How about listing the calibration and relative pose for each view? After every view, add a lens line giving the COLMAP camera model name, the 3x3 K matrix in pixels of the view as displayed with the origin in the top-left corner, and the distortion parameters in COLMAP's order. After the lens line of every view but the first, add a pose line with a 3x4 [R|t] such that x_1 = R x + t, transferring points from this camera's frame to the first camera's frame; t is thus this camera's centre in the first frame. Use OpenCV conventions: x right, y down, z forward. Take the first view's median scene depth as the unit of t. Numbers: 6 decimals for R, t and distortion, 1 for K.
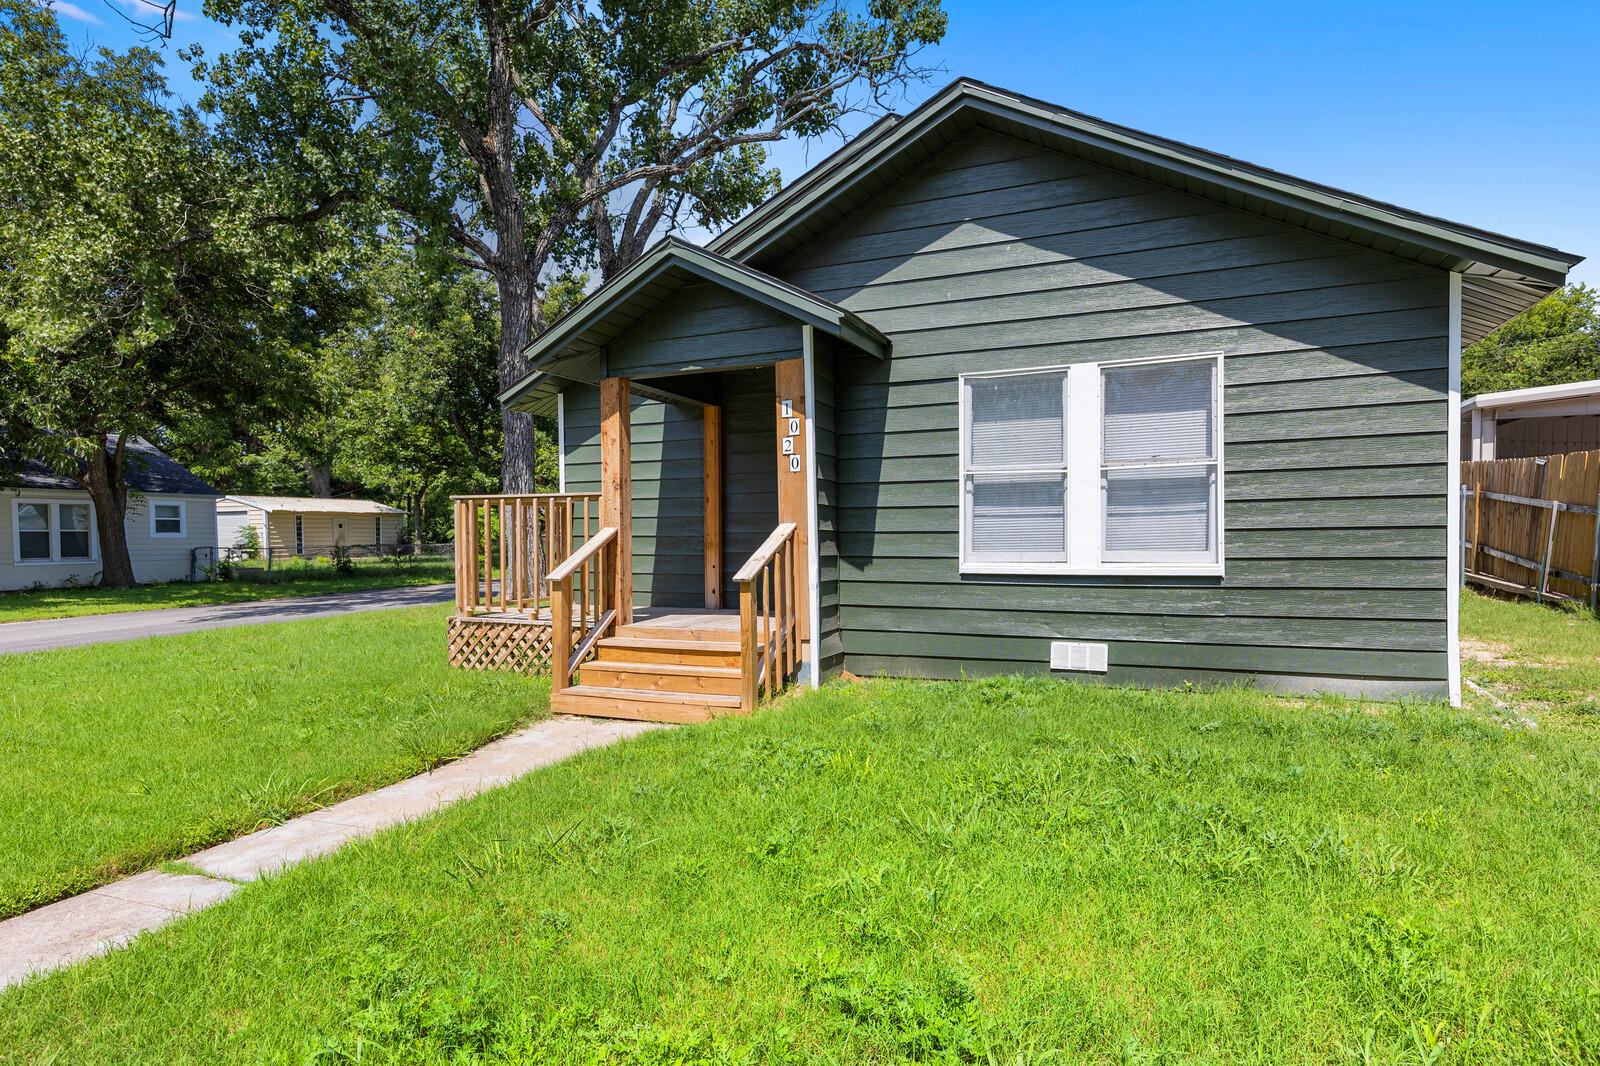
lens RADIAL K [[871.6, 0, 800.0], [0, 871.6, 533.0], [0, 0, 1]] dist [-0.002142, -0.001052]
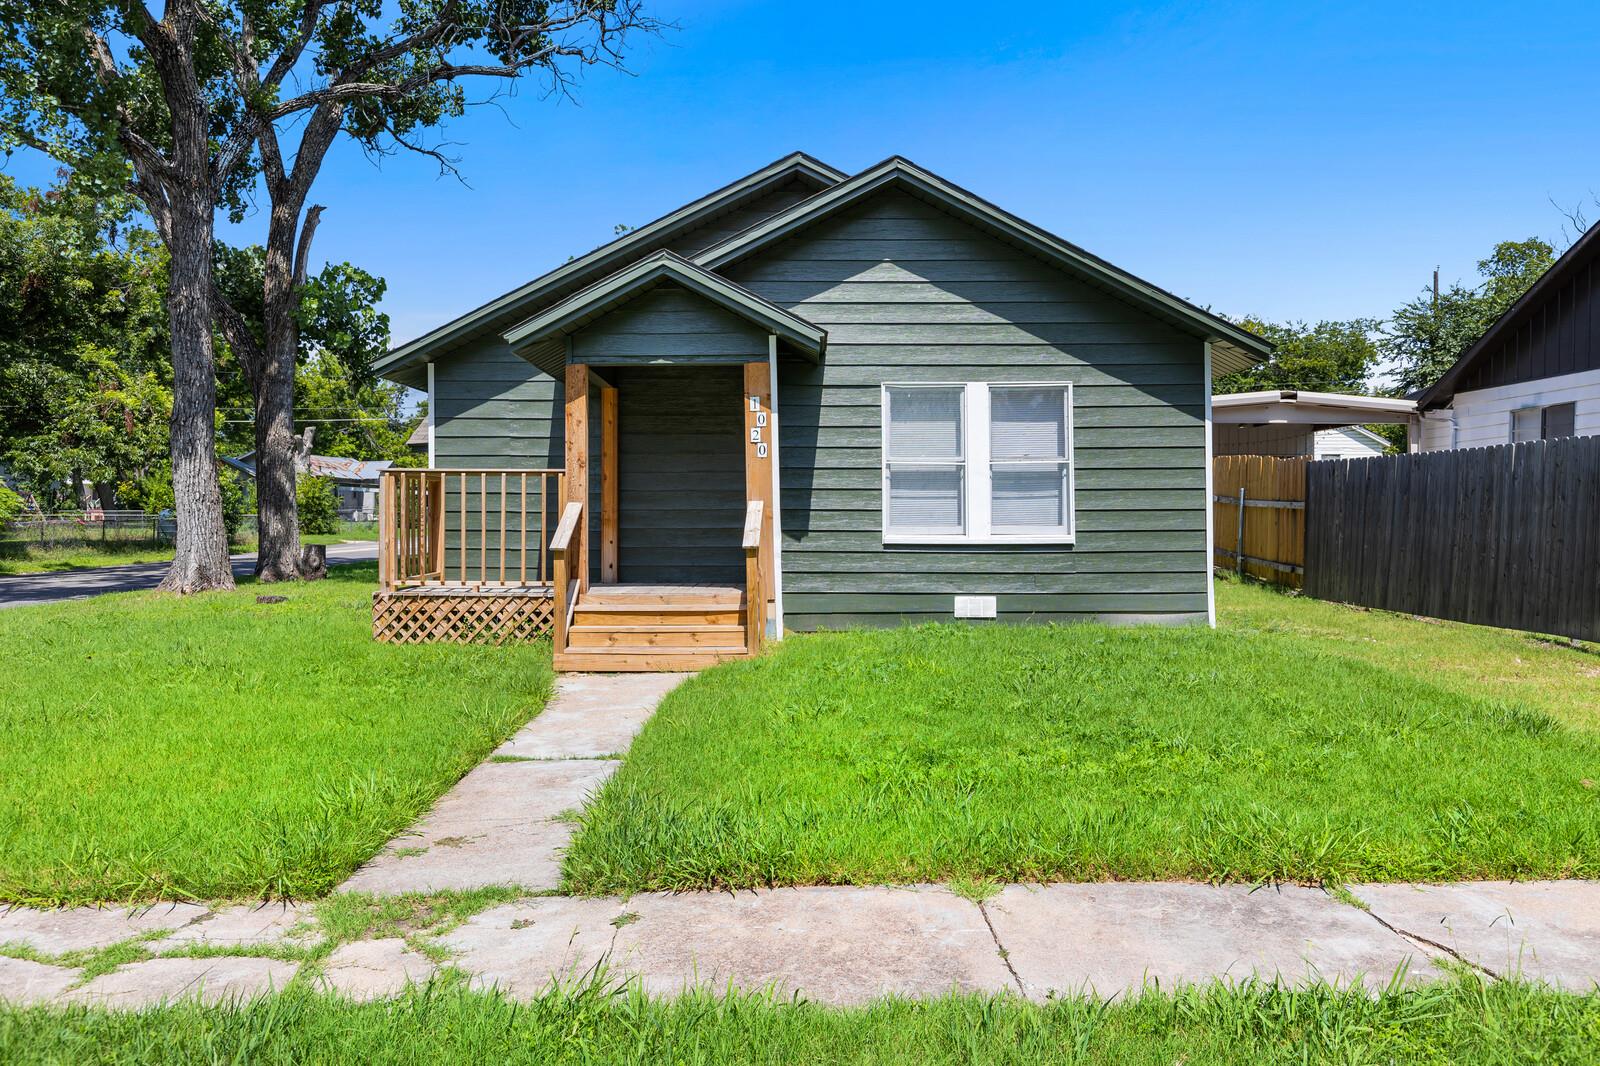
lens RADIAL K [[1075.4, 0, 801.8], [0, 1075.4, 504.6], [0, 0, 1]] dist [-0.014404, -0.000424]
pose [[0.916887, 0.013681, 0.398911, -0.508827], [-0.008291, 0.999850, -0.015234, 0.014203], [-0.399060, 0.010661, 0.916863, -0.338751]]
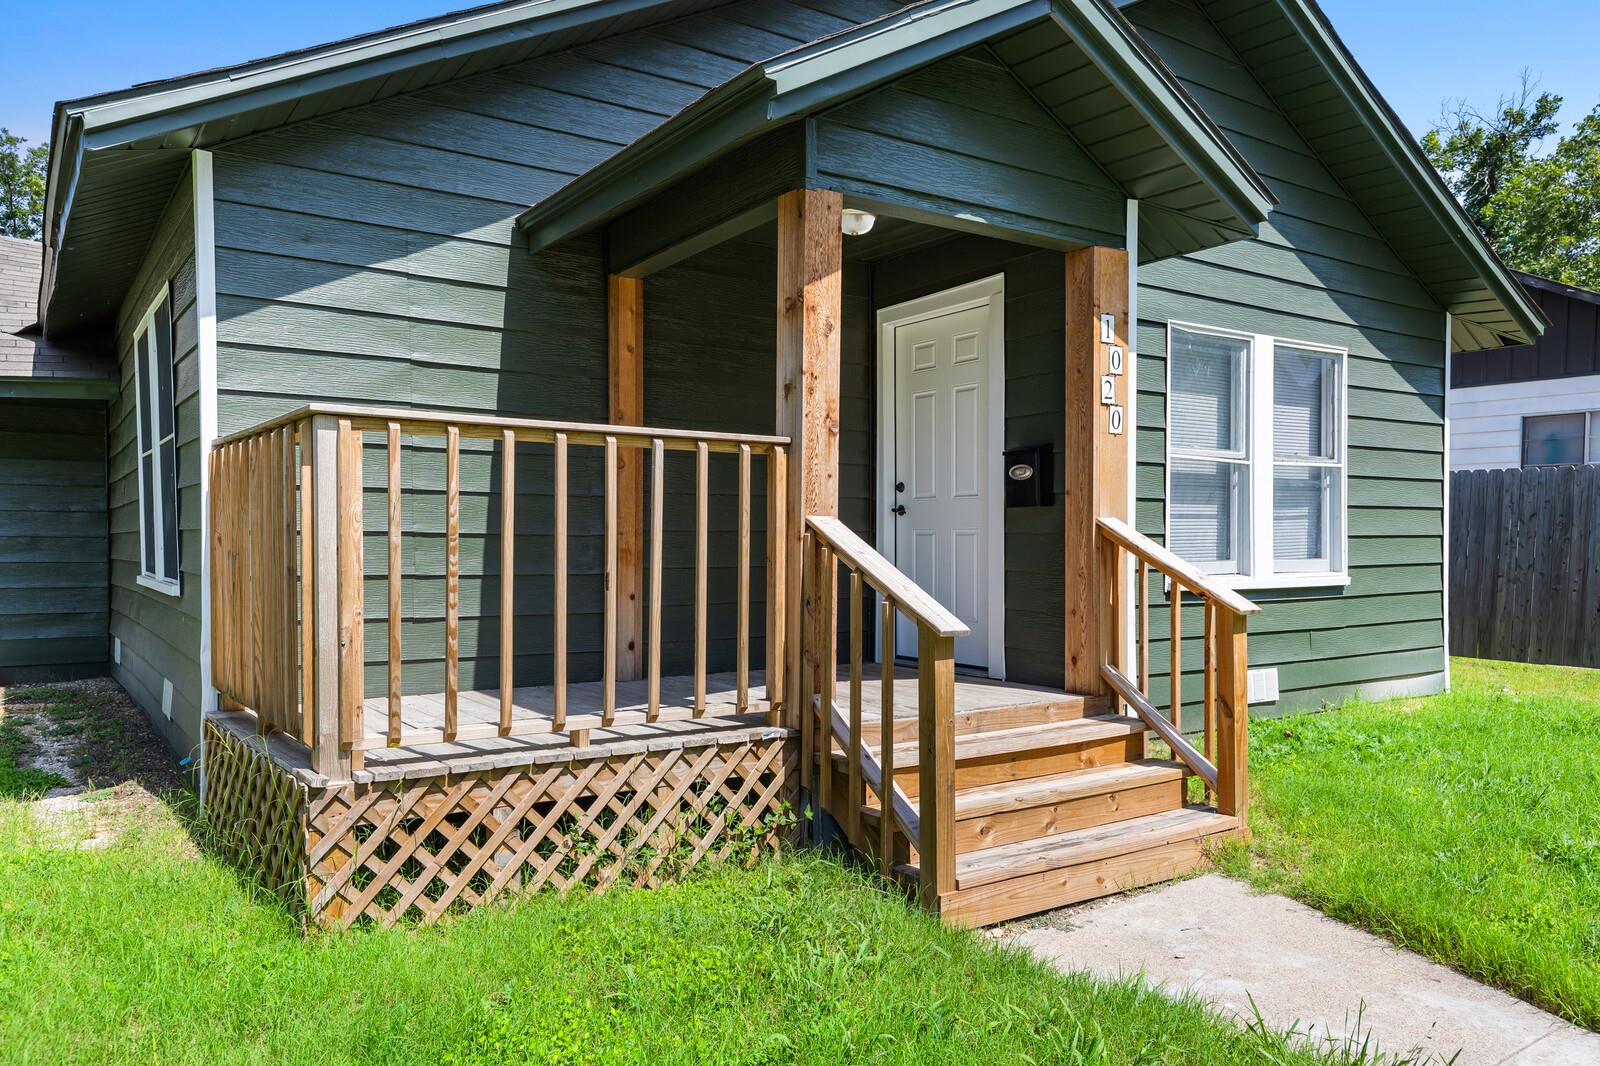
lens RADIAL K [[1121.7, 0, 804.9], [0, 1121.7, 563.0], [0, 0, 1]] dist [0.022862, -0.001799]
pose [[0.539763, -0.008104, 0.841778, -0.748865], [-0.009559, 0.999830, 0.015755, 0.009408], [-0.841763, -0.016550, 0.539594, 0.713464]]
